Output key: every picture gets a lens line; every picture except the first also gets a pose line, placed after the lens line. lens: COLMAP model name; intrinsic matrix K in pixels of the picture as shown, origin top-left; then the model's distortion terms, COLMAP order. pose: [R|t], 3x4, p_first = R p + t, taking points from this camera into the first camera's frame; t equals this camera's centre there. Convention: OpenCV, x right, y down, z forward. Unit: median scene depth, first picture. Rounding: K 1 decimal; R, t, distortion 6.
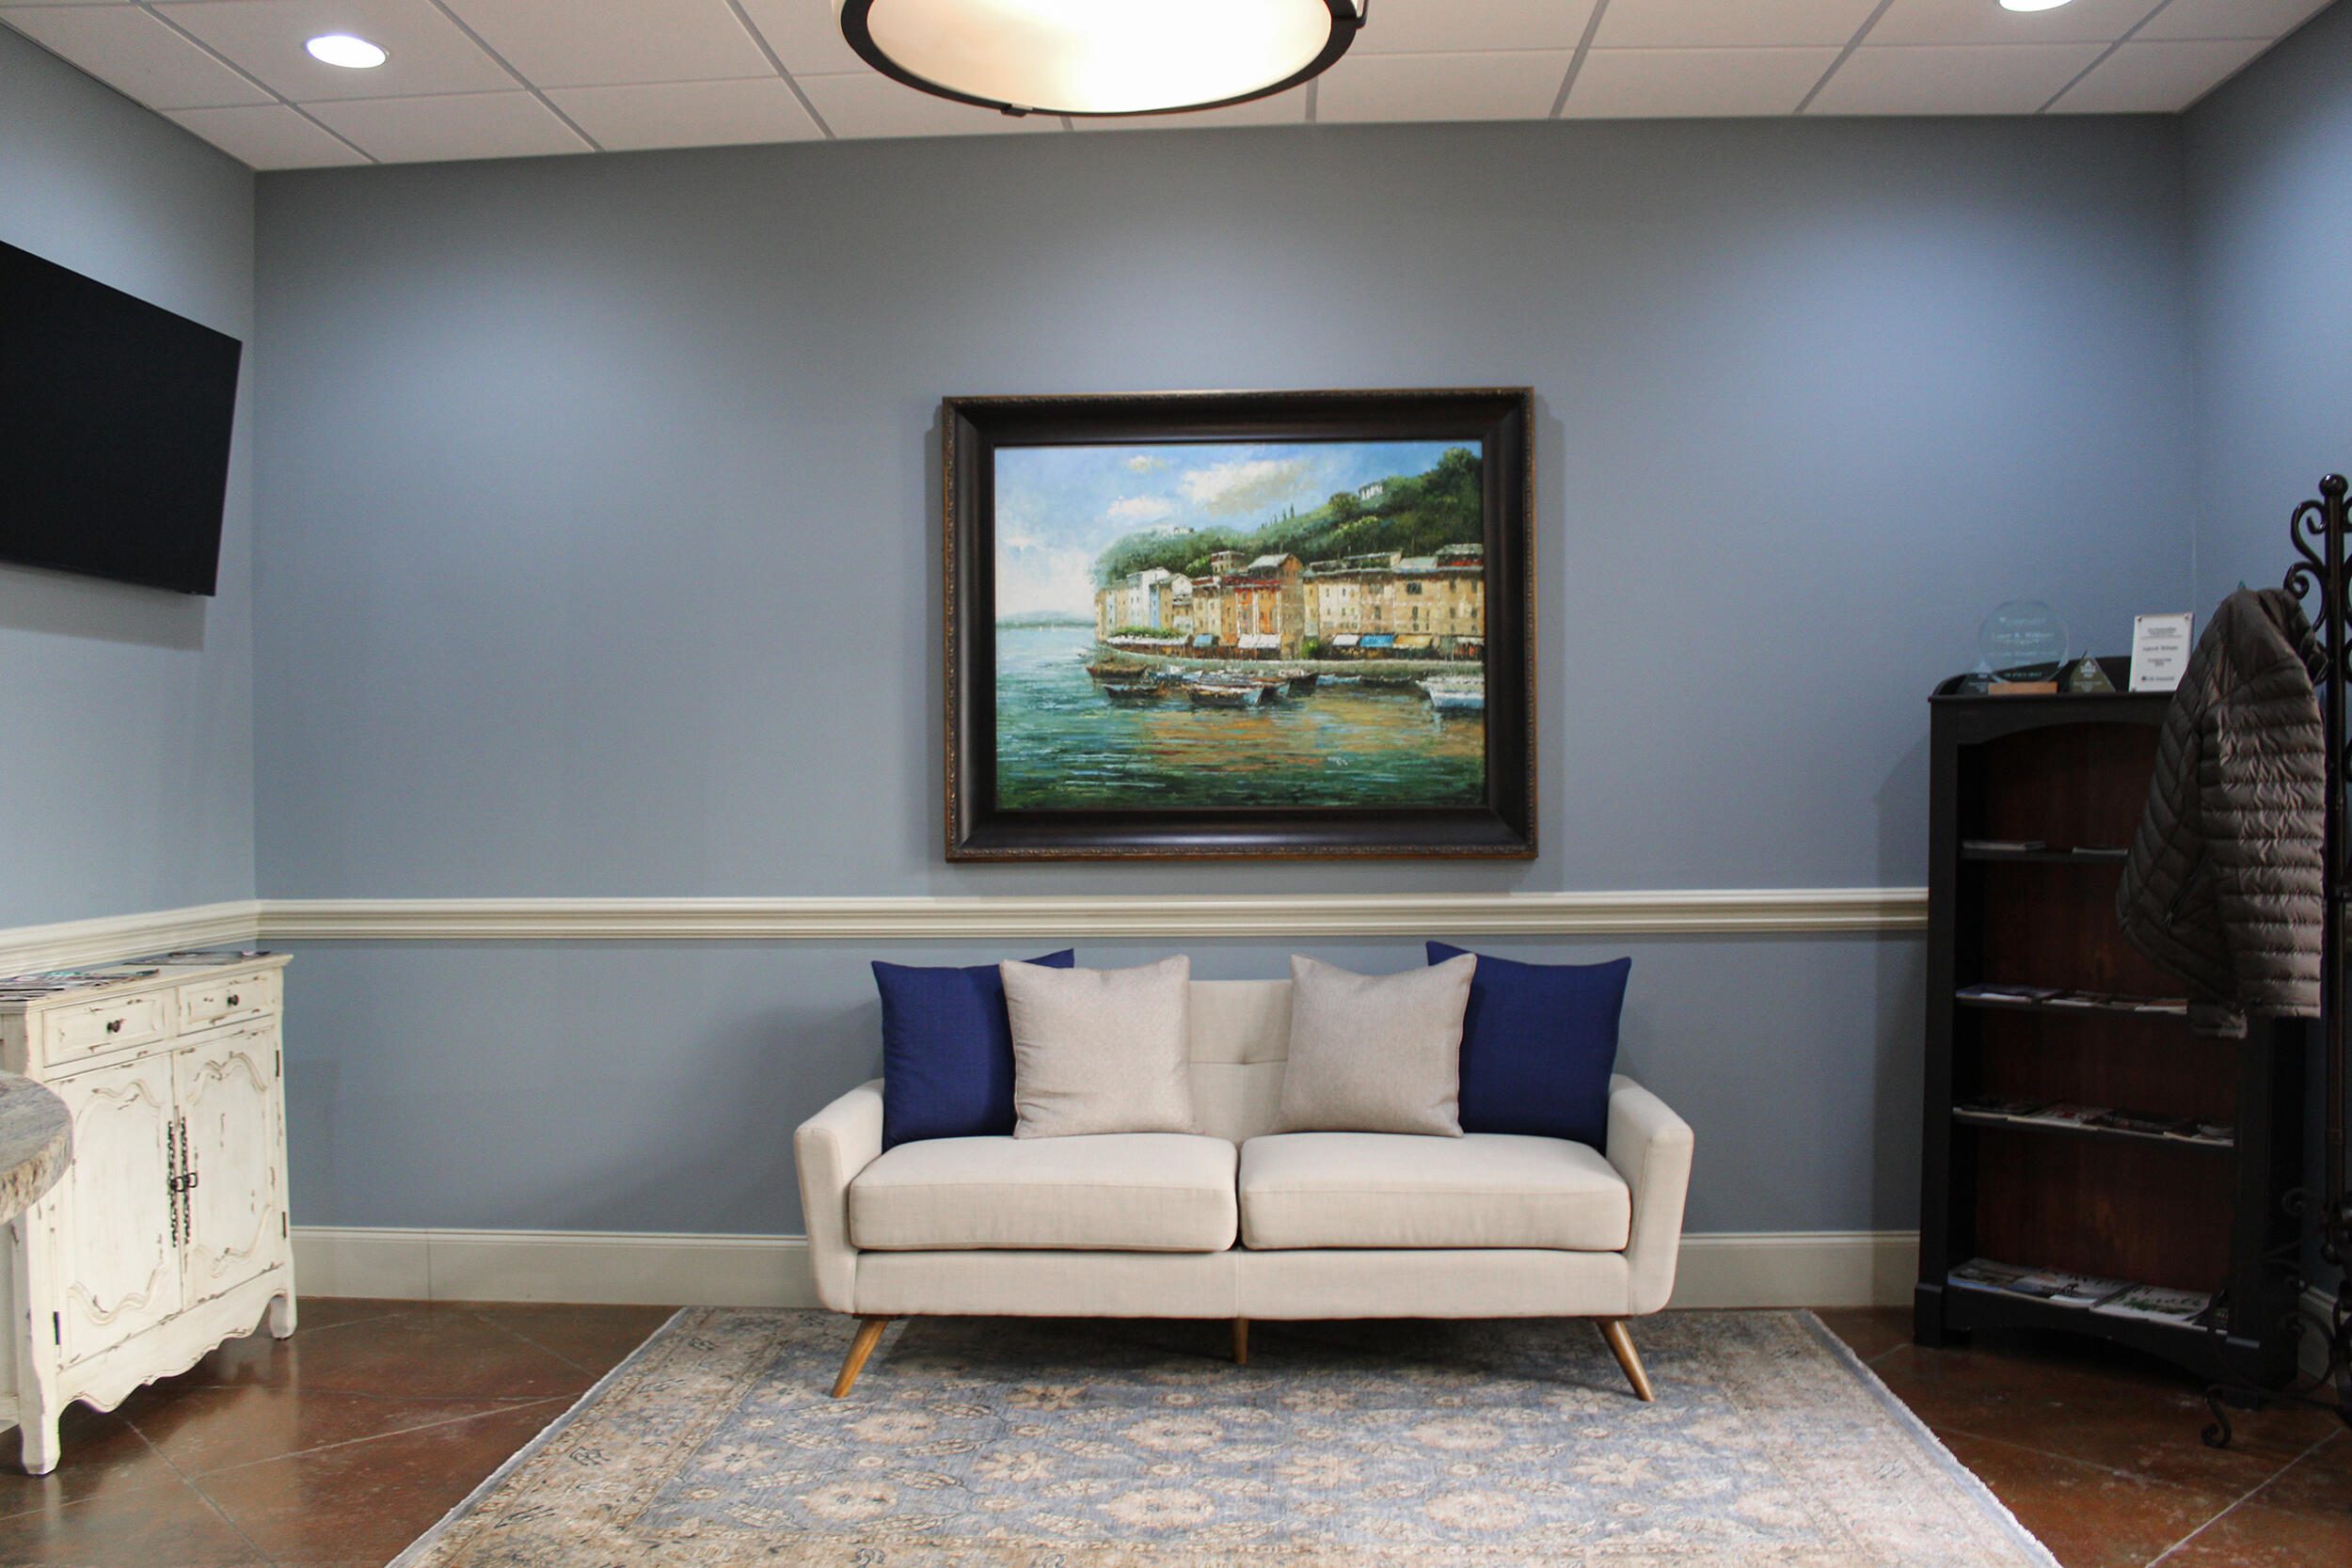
lens RADIAL K [[1970.3, 0, 1167.5], [0, 1970.3, 774.1], [0, 0, 1]] dist [-0.156053, 0.137058]
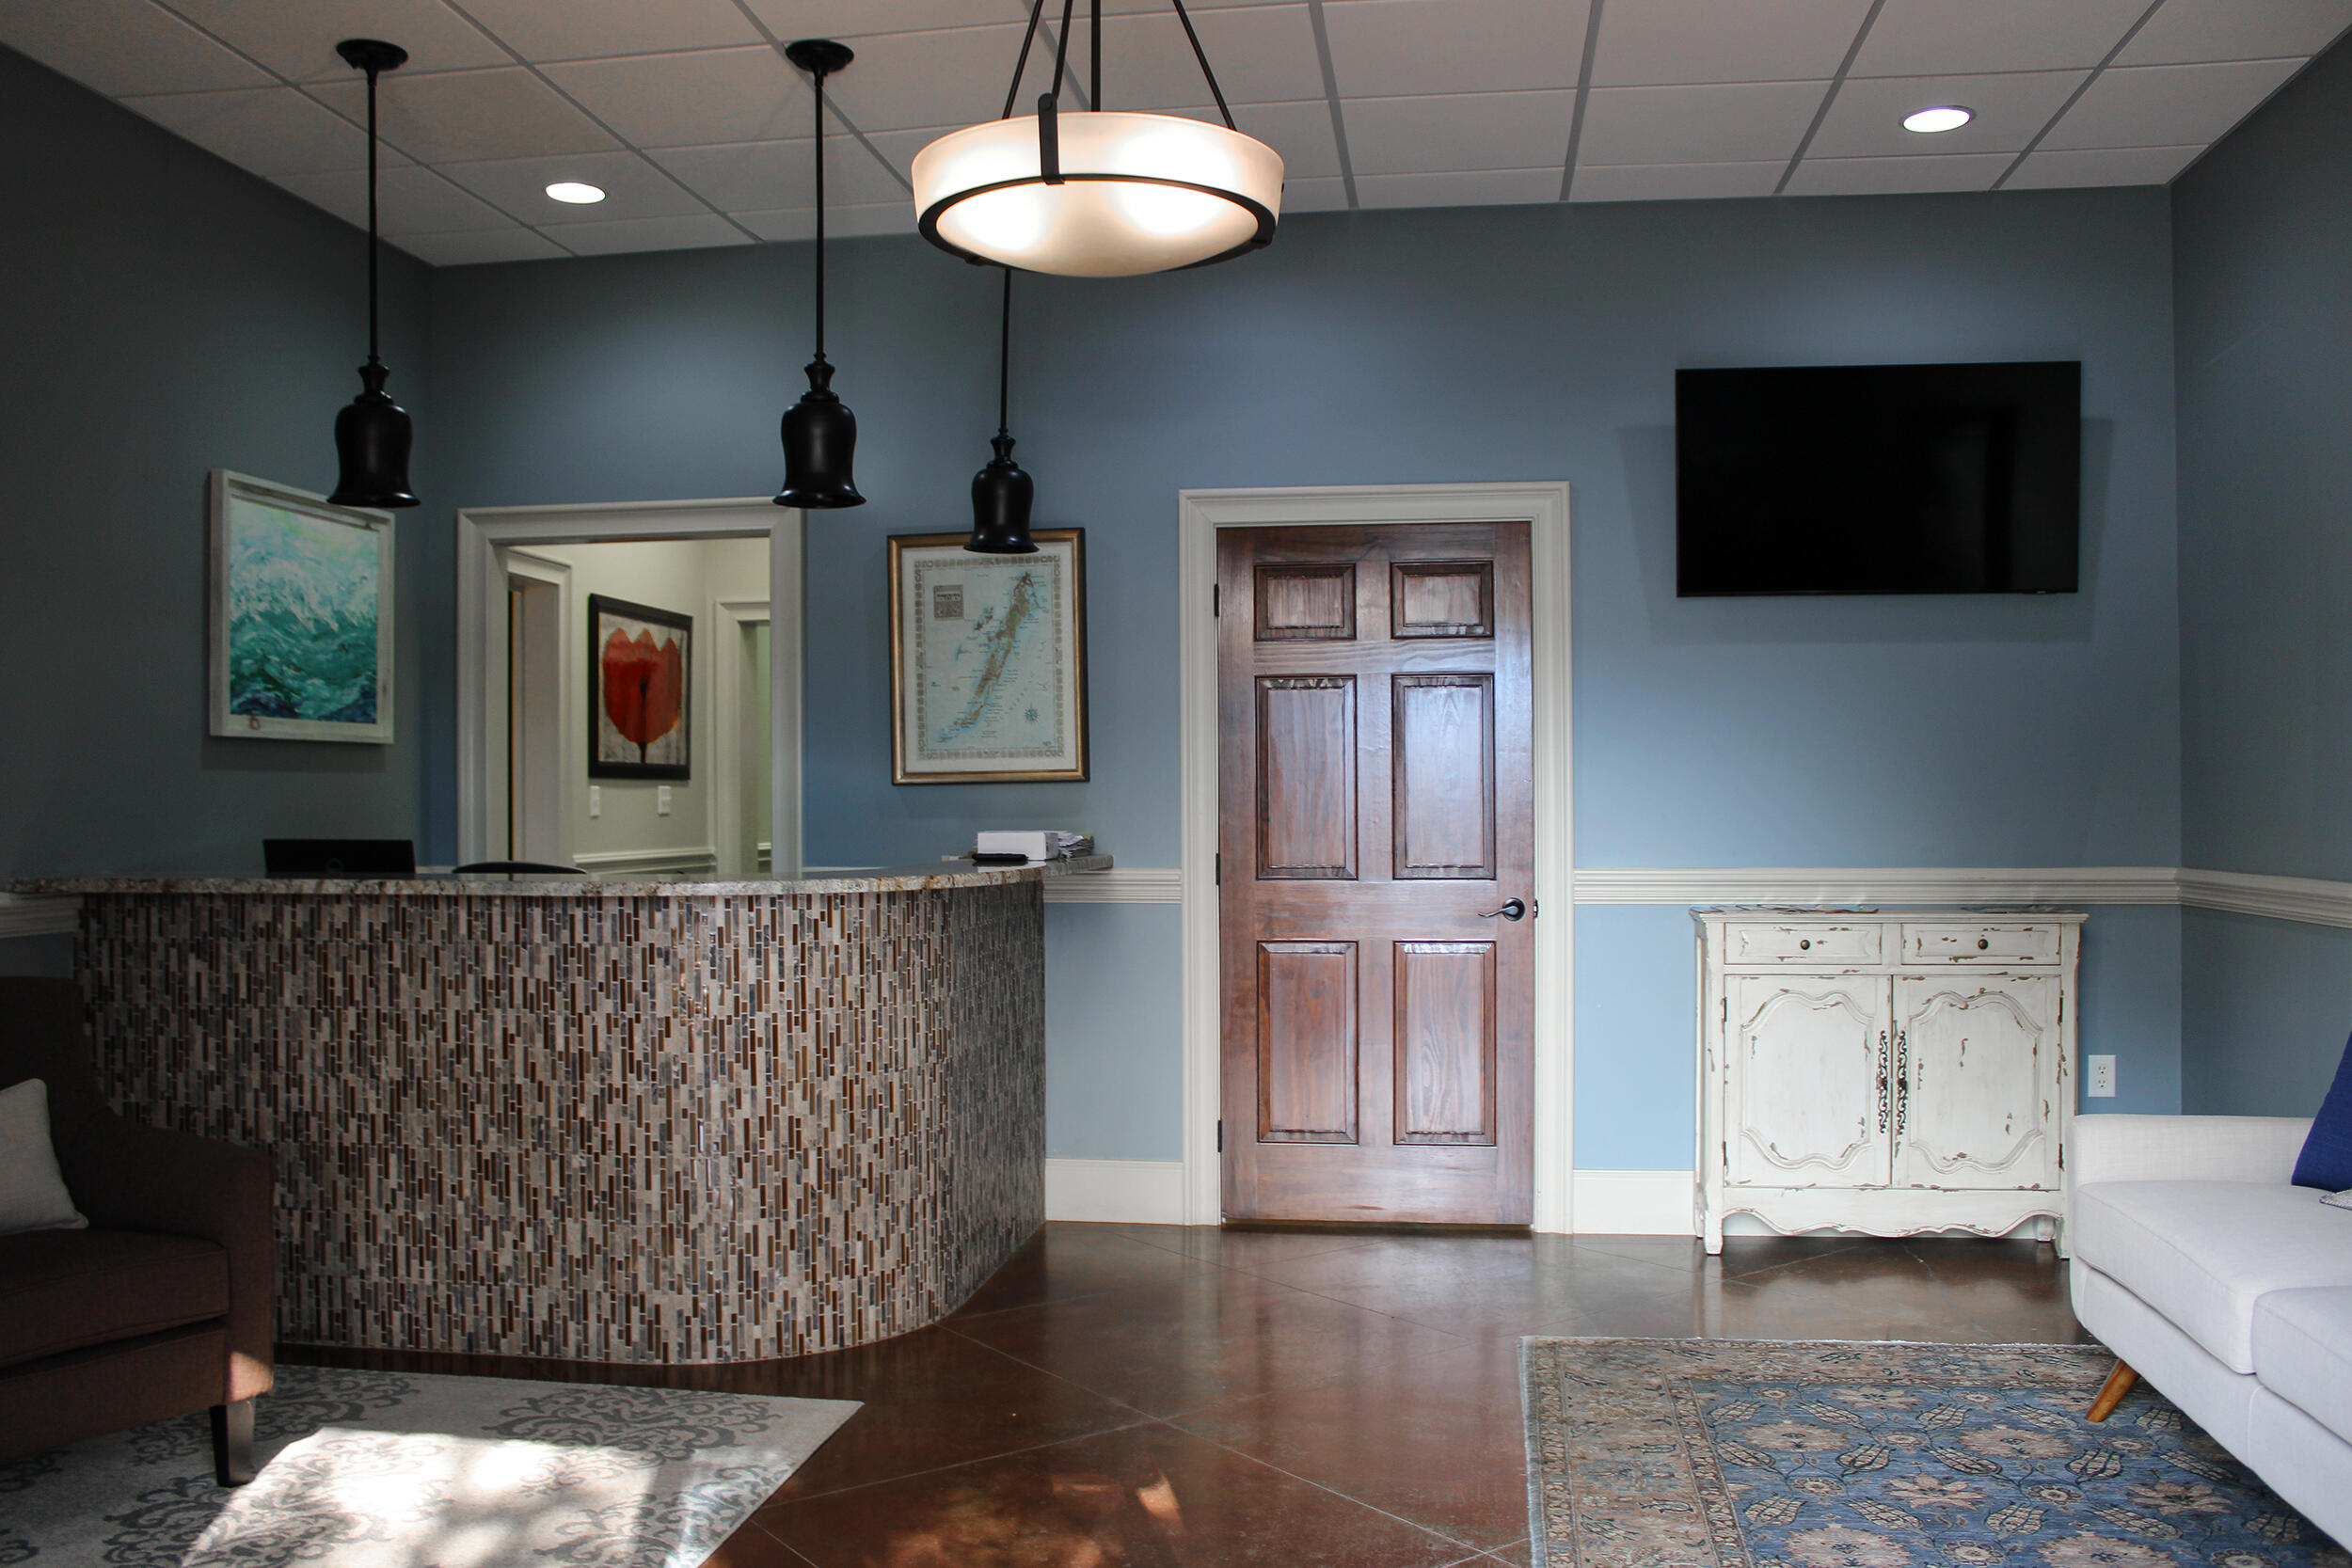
lens RADIAL K [[1970.3, 0, 1163.2], [0, 1970.3, 792.9], [0, 0, 1]] dist [-0.156053, 0.137058]
pose [[-0.104813, 0.003584, -0.994485, 0.800989], [0.005448, 0.999981, 0.003030, 0.022111], [0.994477, -0.005101, -0.104831, 0.690796]]
